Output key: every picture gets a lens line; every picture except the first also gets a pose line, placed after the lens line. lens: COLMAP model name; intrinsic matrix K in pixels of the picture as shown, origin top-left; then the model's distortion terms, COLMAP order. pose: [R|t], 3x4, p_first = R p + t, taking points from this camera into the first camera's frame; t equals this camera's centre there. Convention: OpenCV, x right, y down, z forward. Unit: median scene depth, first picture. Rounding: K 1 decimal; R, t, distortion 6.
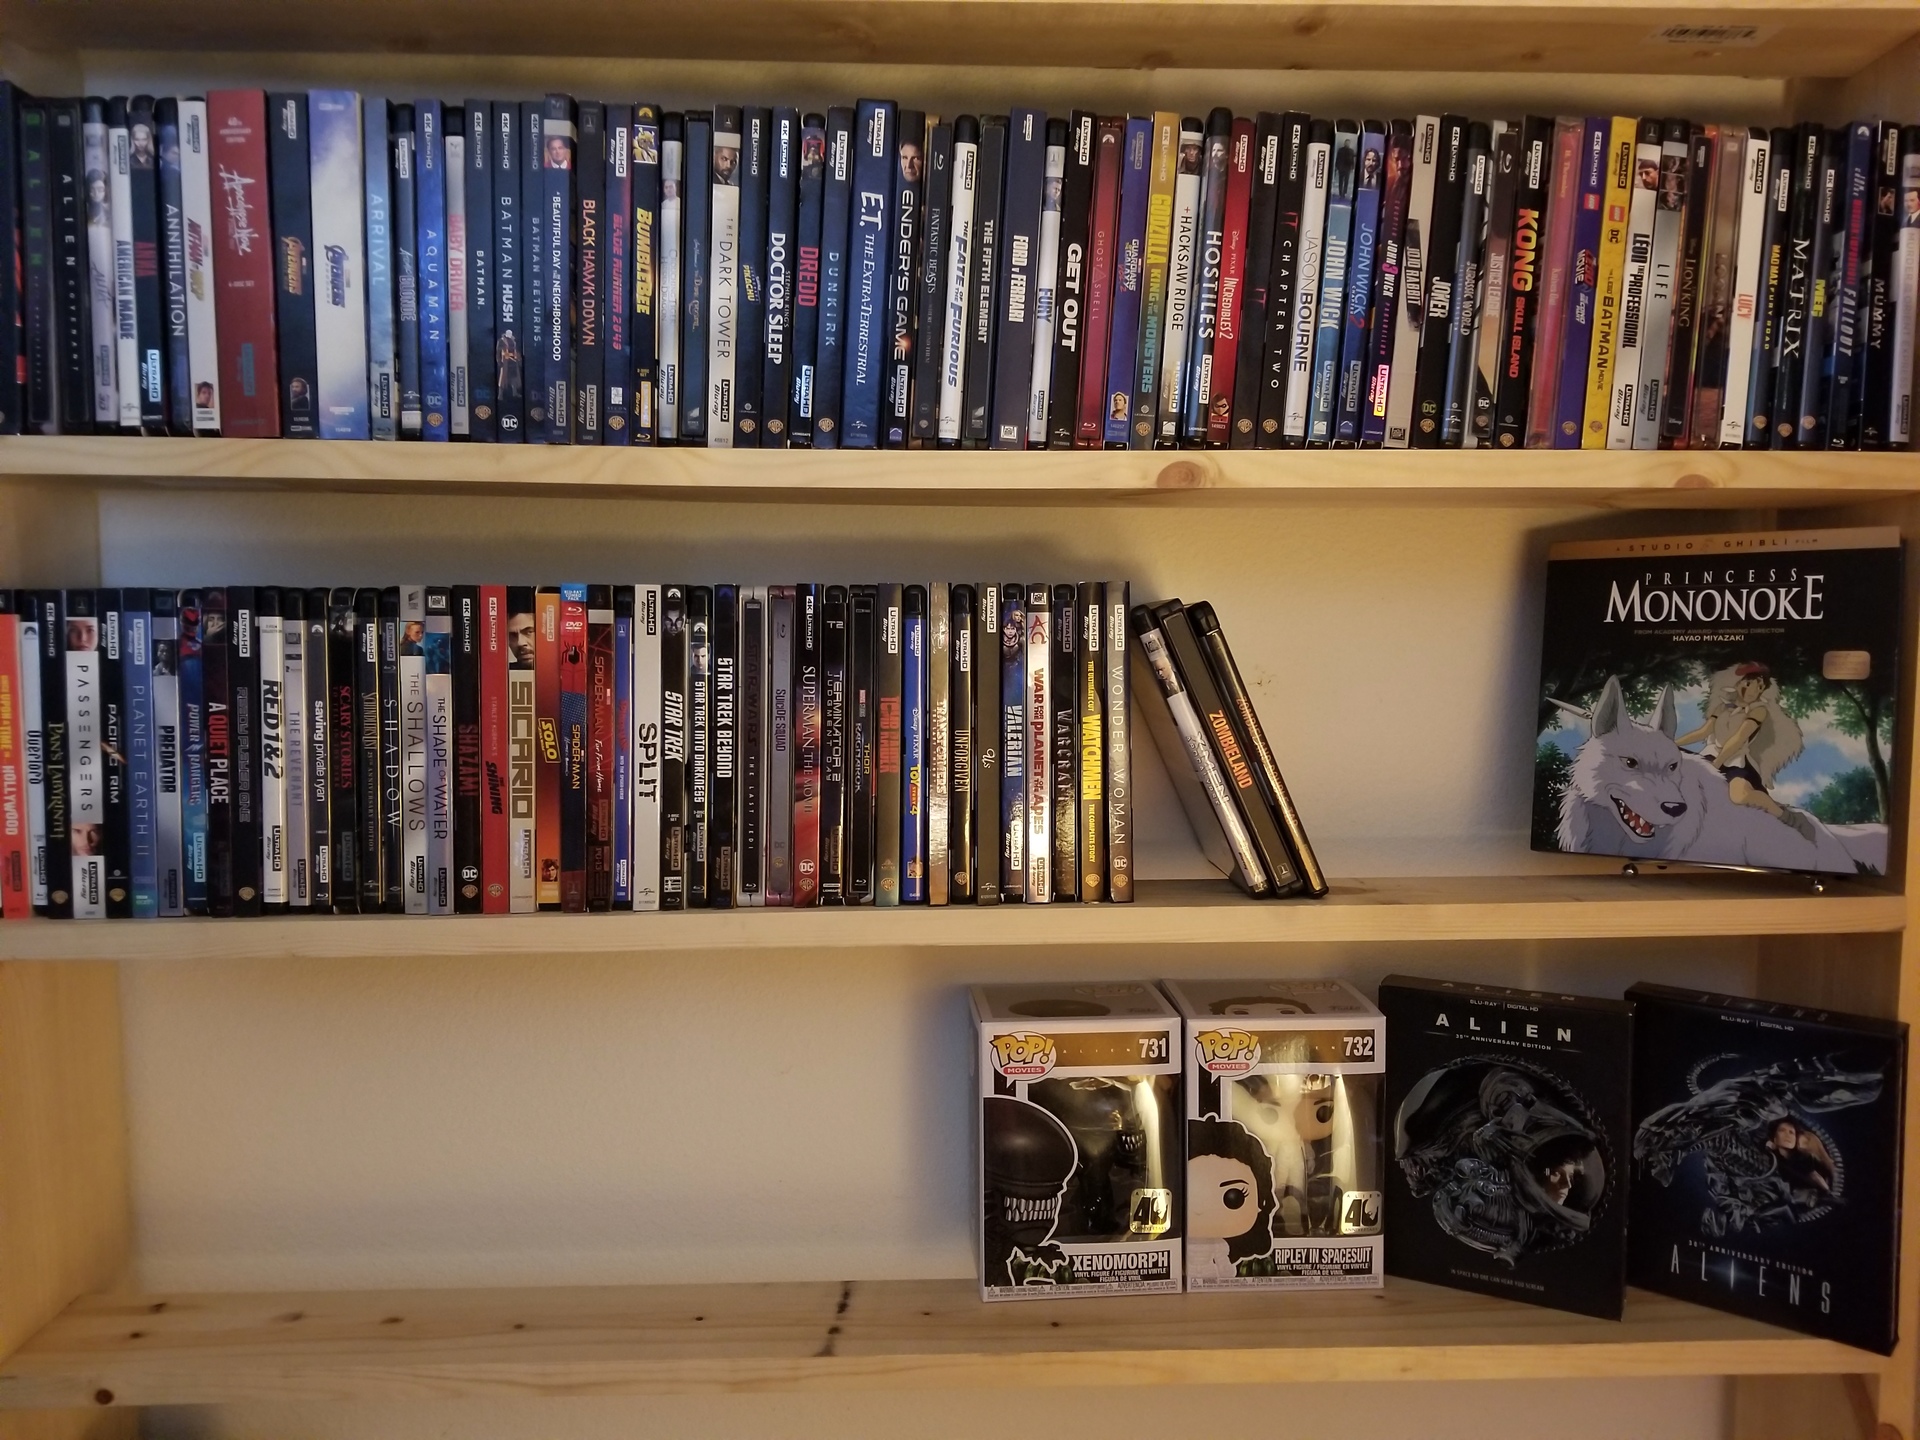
lens RADIAL K [[1473.0, 0, 960.0], [0, 1473.0, 720.0], [0, 0, 1]] dist [0.012764, -0.057488]
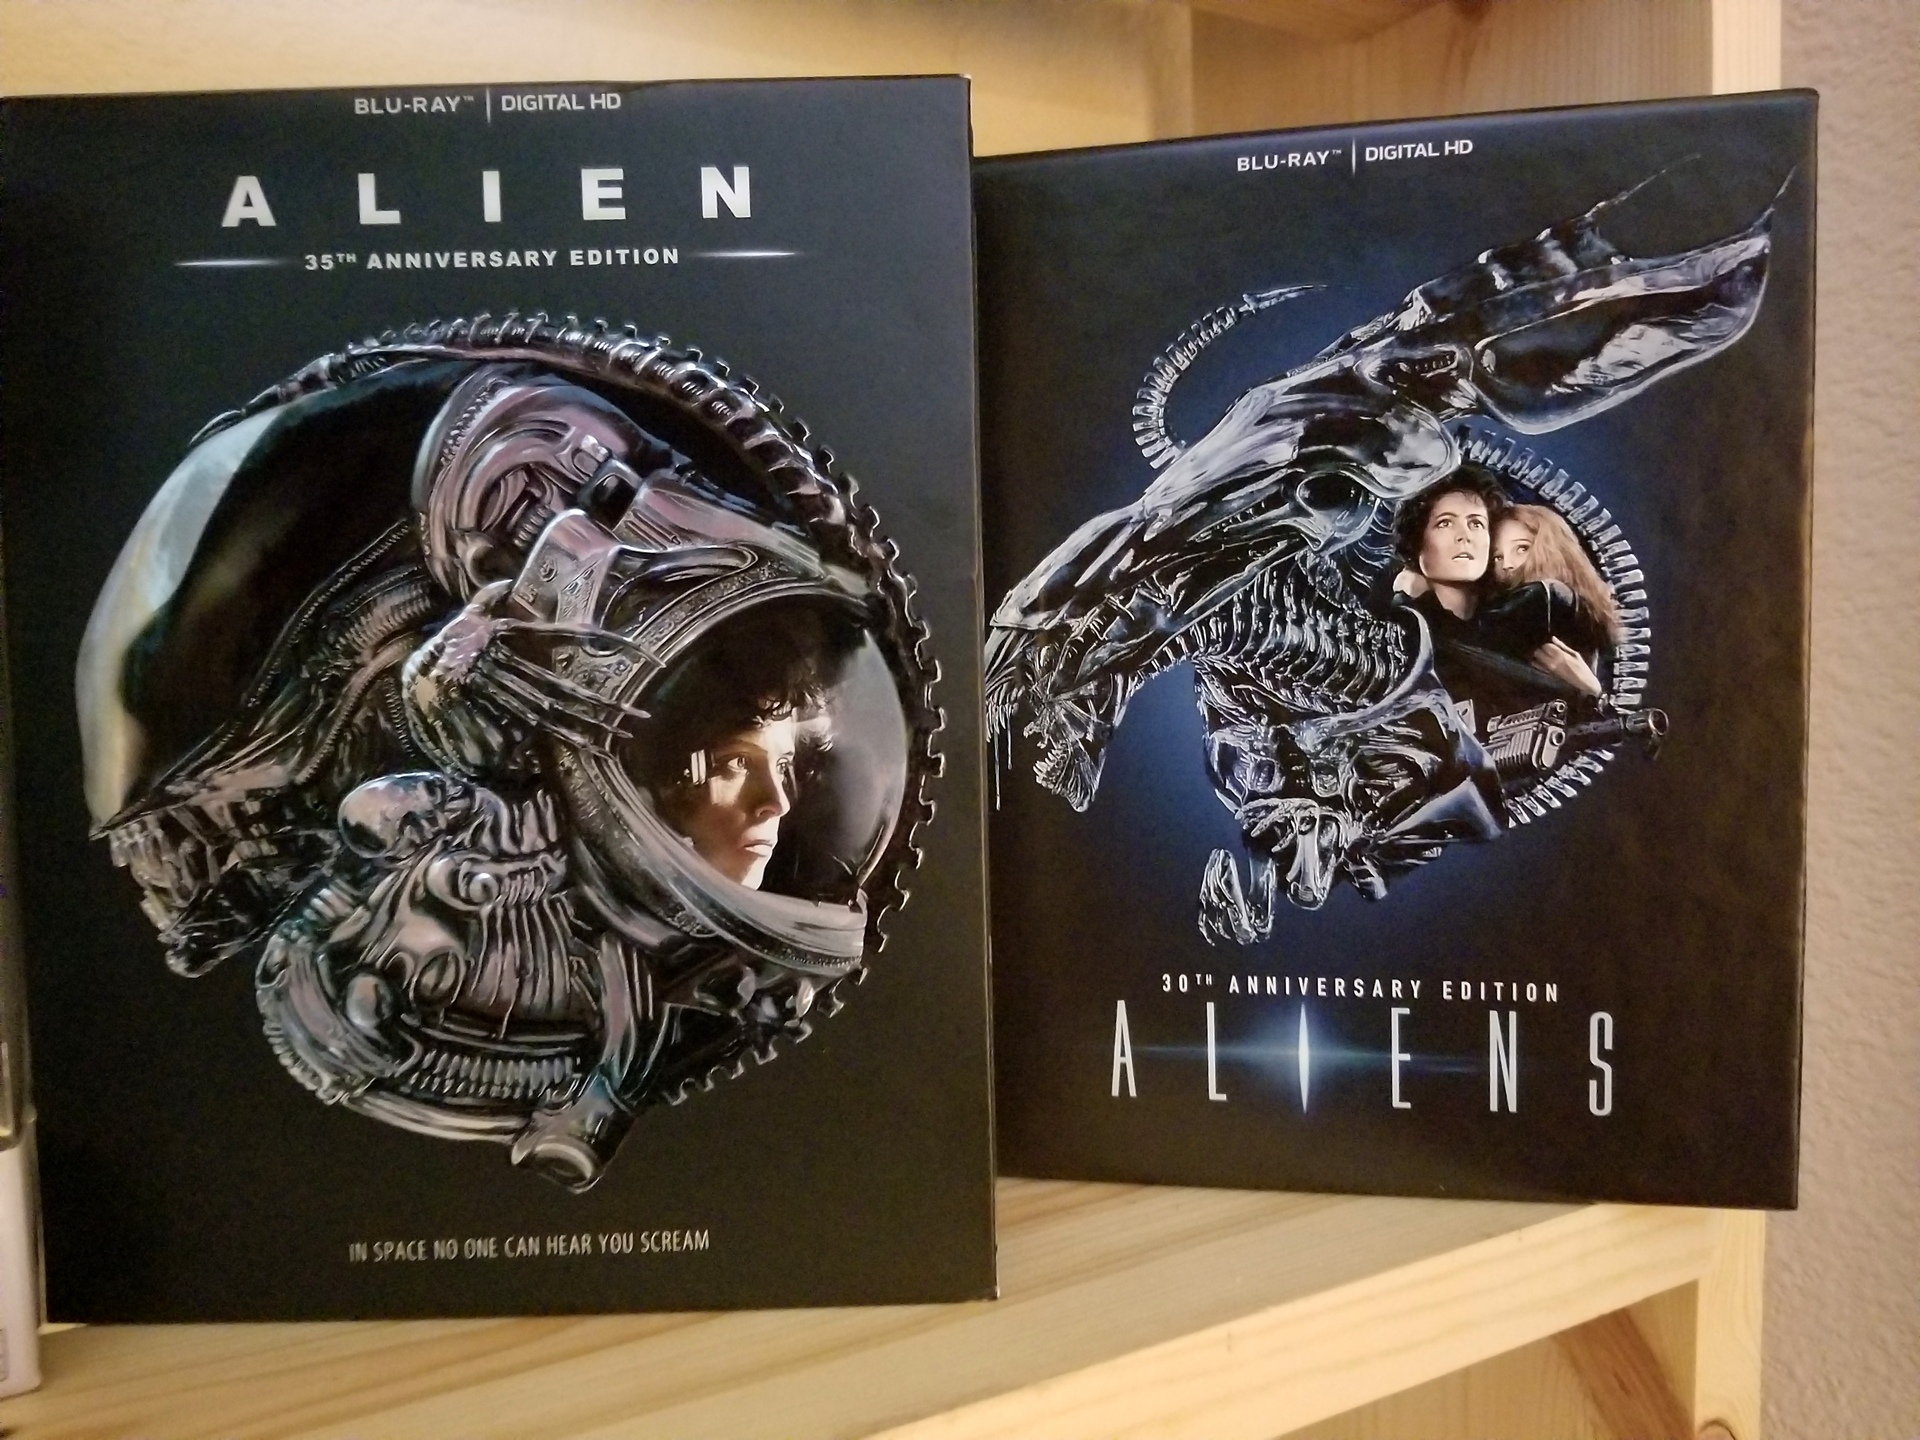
lens RADIAL K [[1473.0, 0, 960.0], [0, 1473.0, 720.0], [0, 0, 1]] dist [0.012764, -0.057488]
pose [[0.862794, -0.045907, 0.503467, 0.314717], [0.054243, 0.998526, -0.001910, 0.304168], [-0.502637, 0.028958, 0.864012, 0.767978]]
